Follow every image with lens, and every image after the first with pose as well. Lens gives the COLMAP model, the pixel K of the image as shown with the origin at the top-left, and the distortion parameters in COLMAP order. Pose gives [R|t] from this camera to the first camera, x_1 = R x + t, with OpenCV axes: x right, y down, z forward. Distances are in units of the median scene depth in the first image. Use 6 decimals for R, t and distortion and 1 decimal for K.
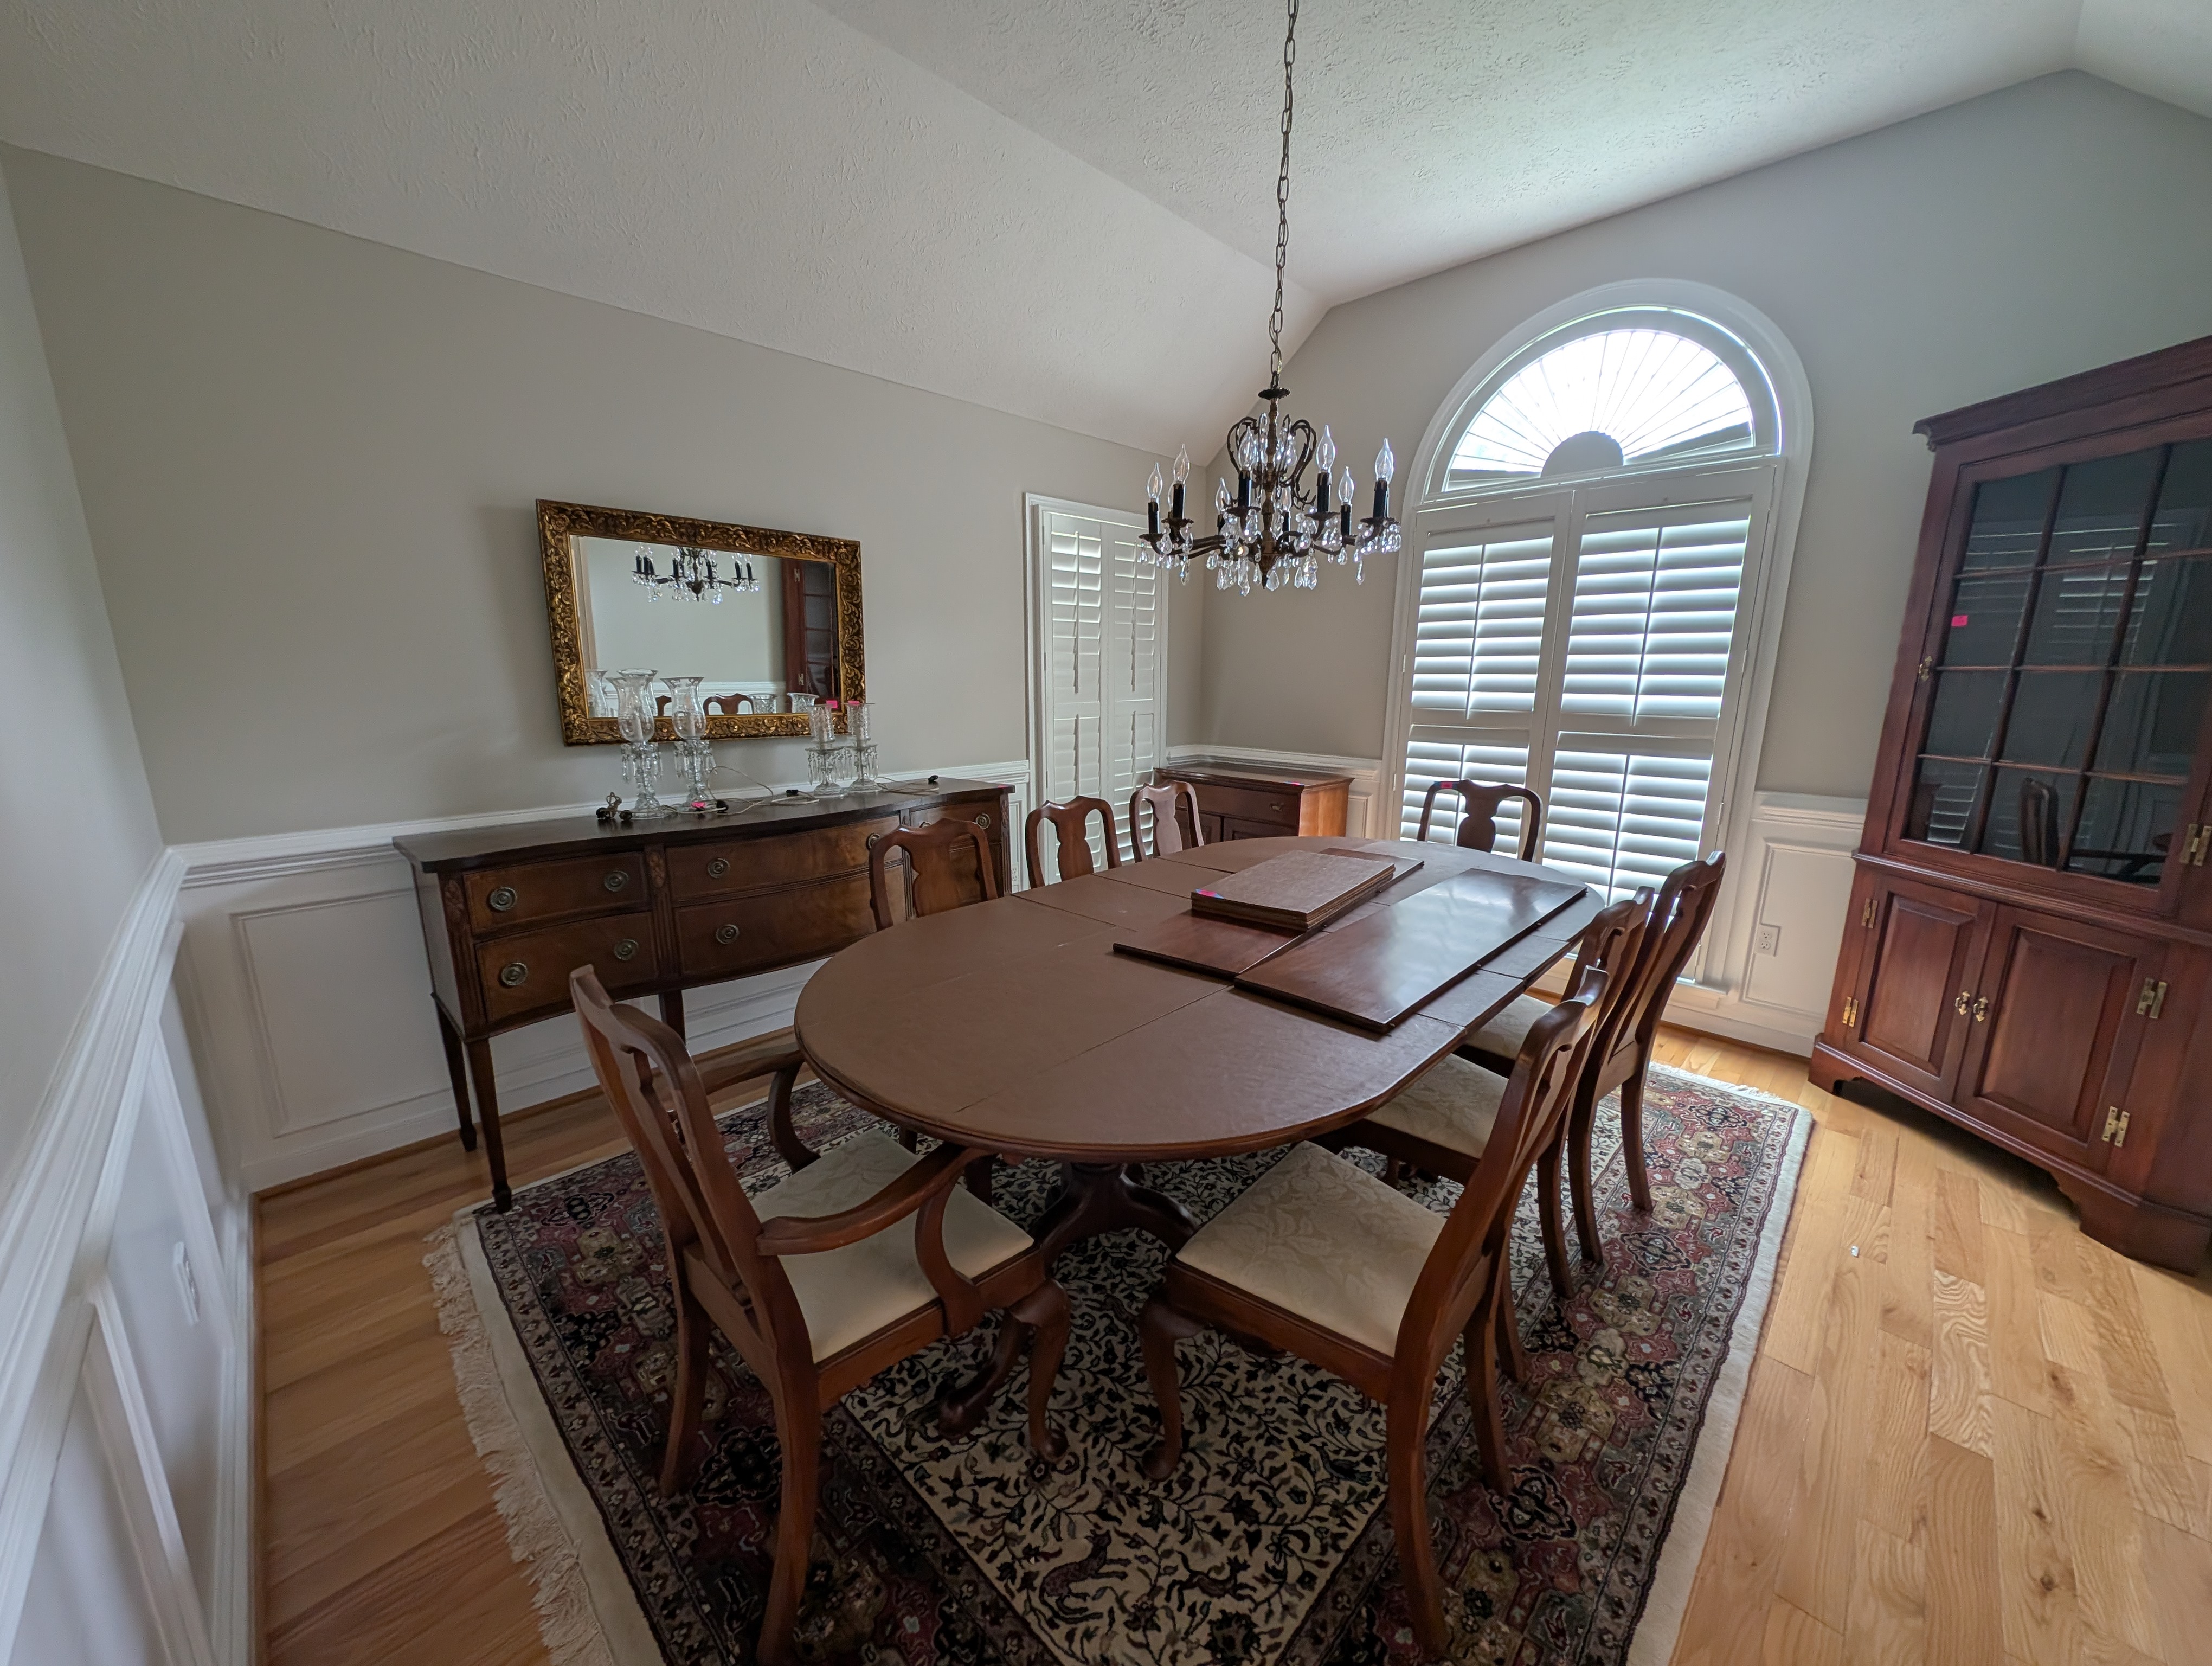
lens RADIAL K [[831.2, 0, 1096.6], [0, 831.2, 837.7], [0, 0, 1]] dist [0.003619, 0.000730]
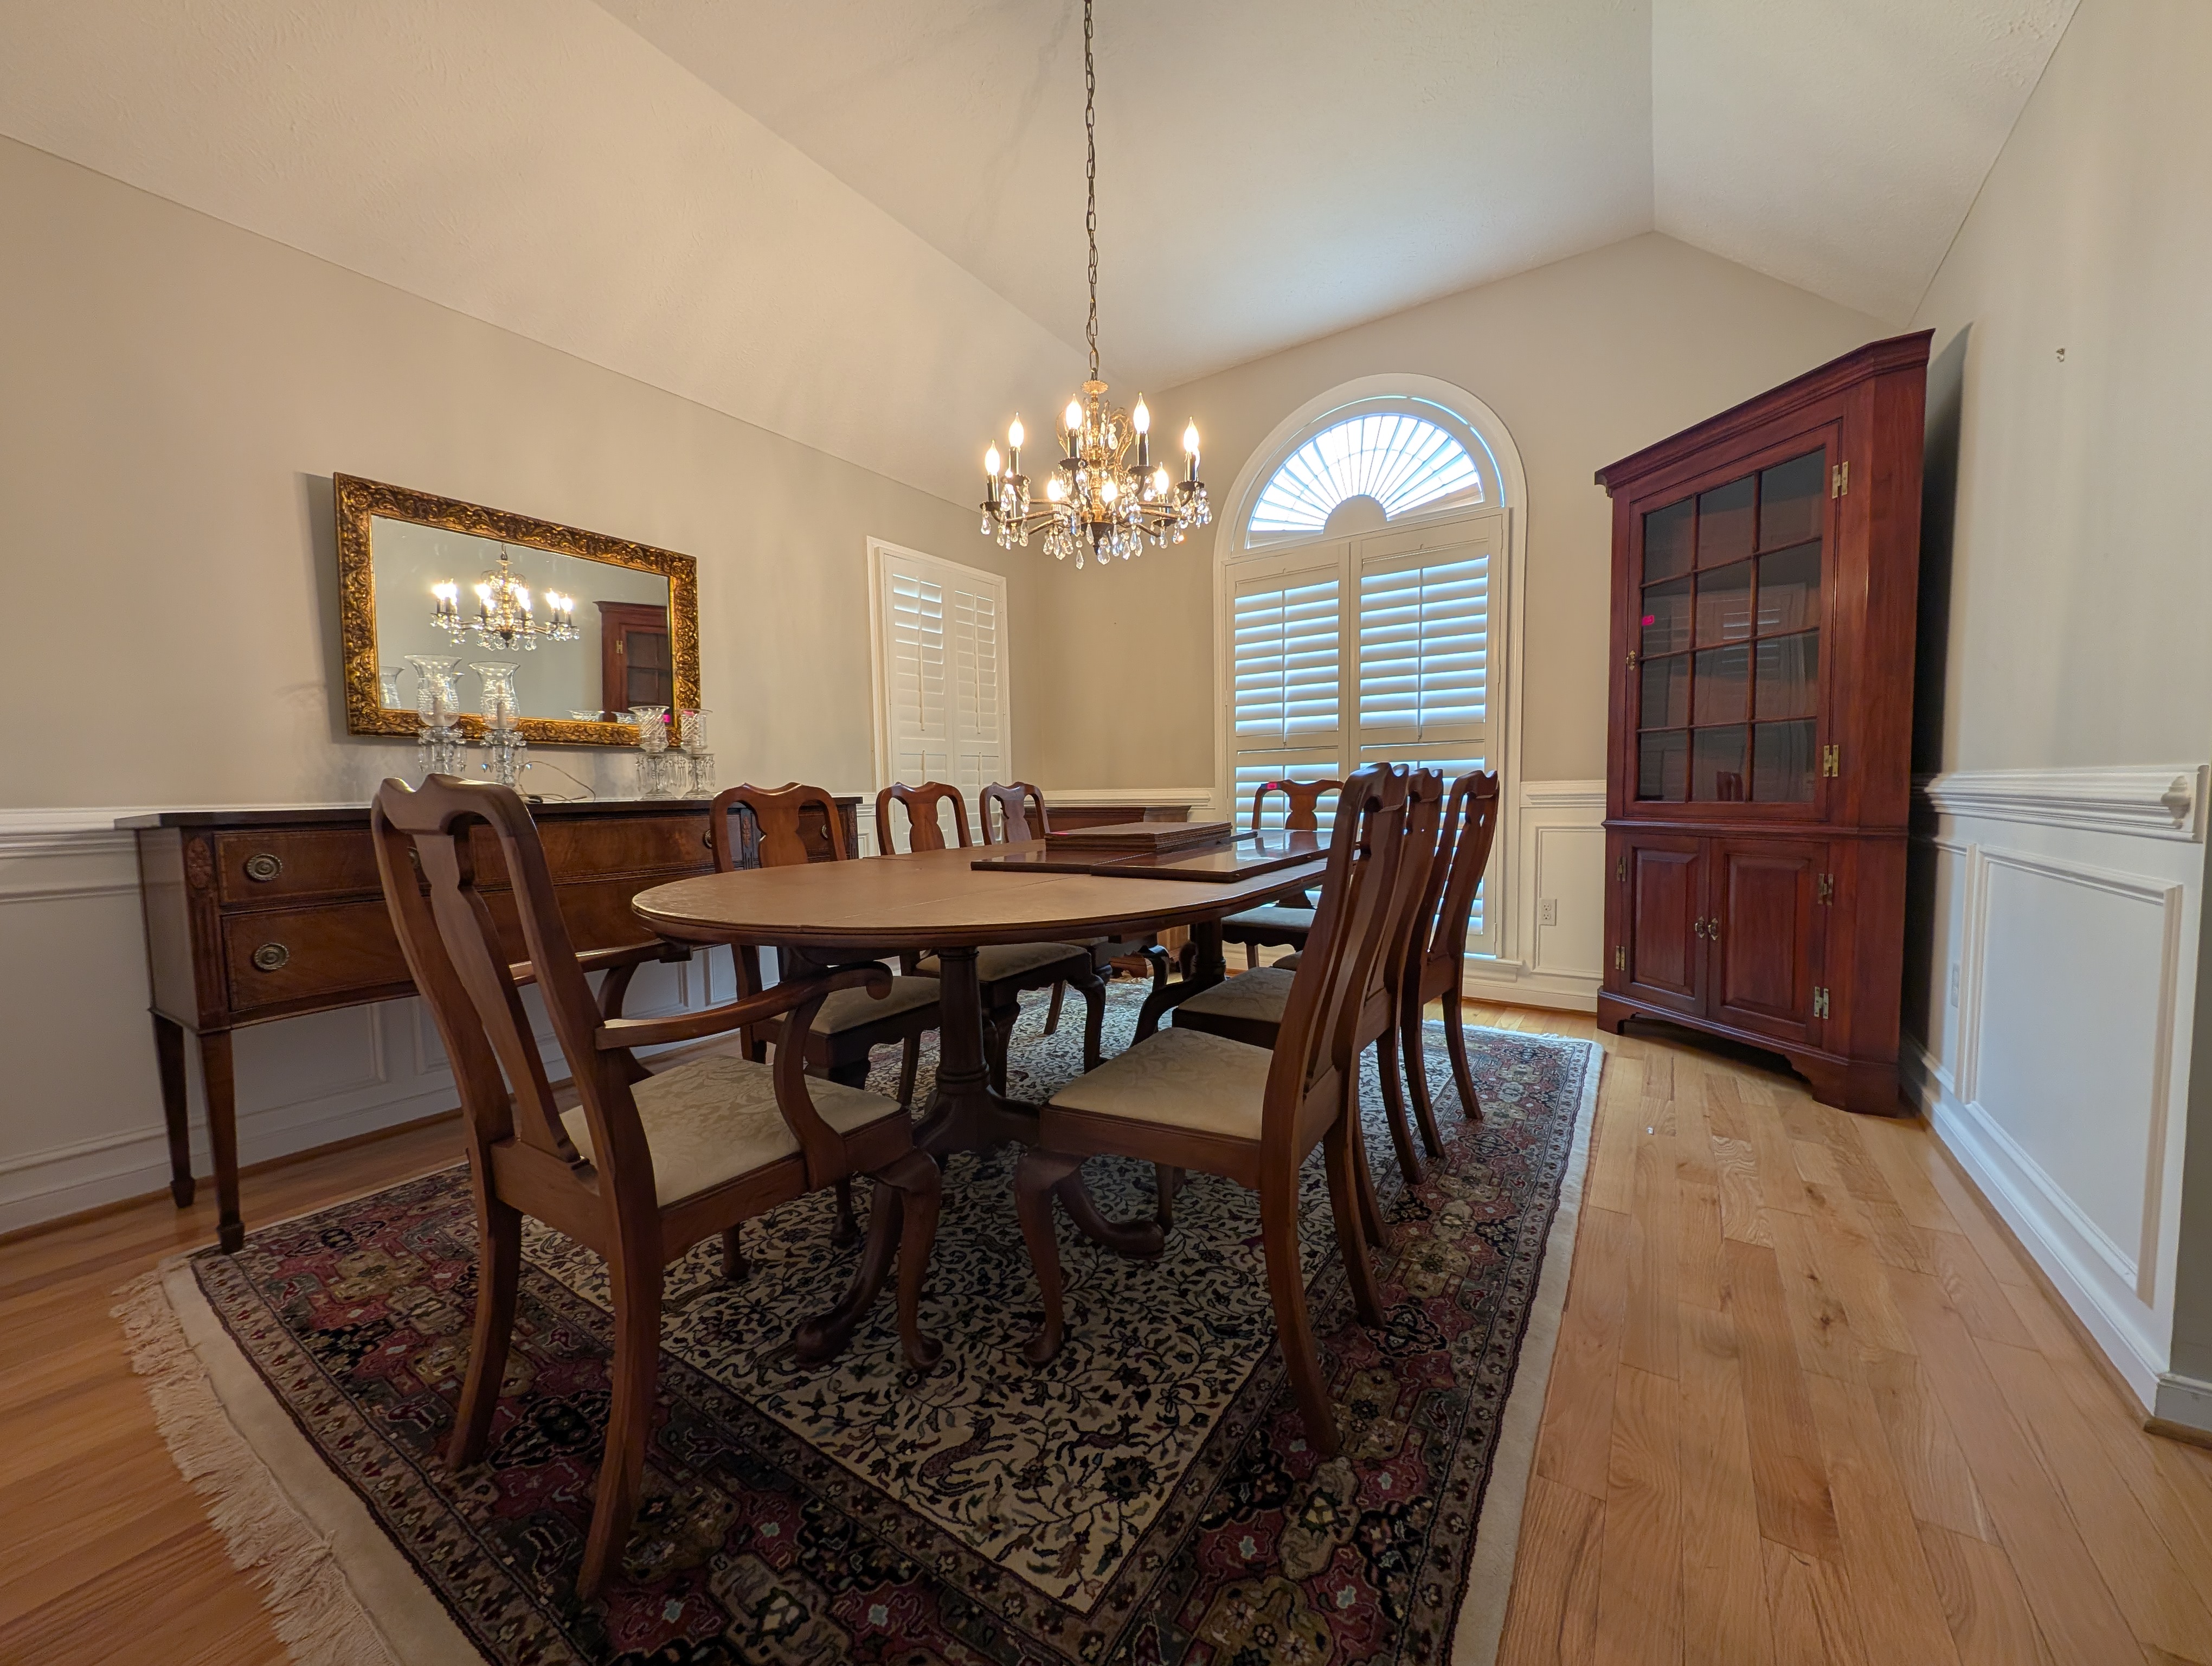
lens RADIAL K [[831.2, 0, 1091.6], [0, 831.2, 846.2], [0, 0, 1]] dist [0.003619, 0.000730]
pose [[0.982820, -0.032394, 0.181699, -0.017252], [0.058471, 0.988416, -0.140054, 0.252363], [-0.175057, 0.148272, 0.973330, -0.011698]]
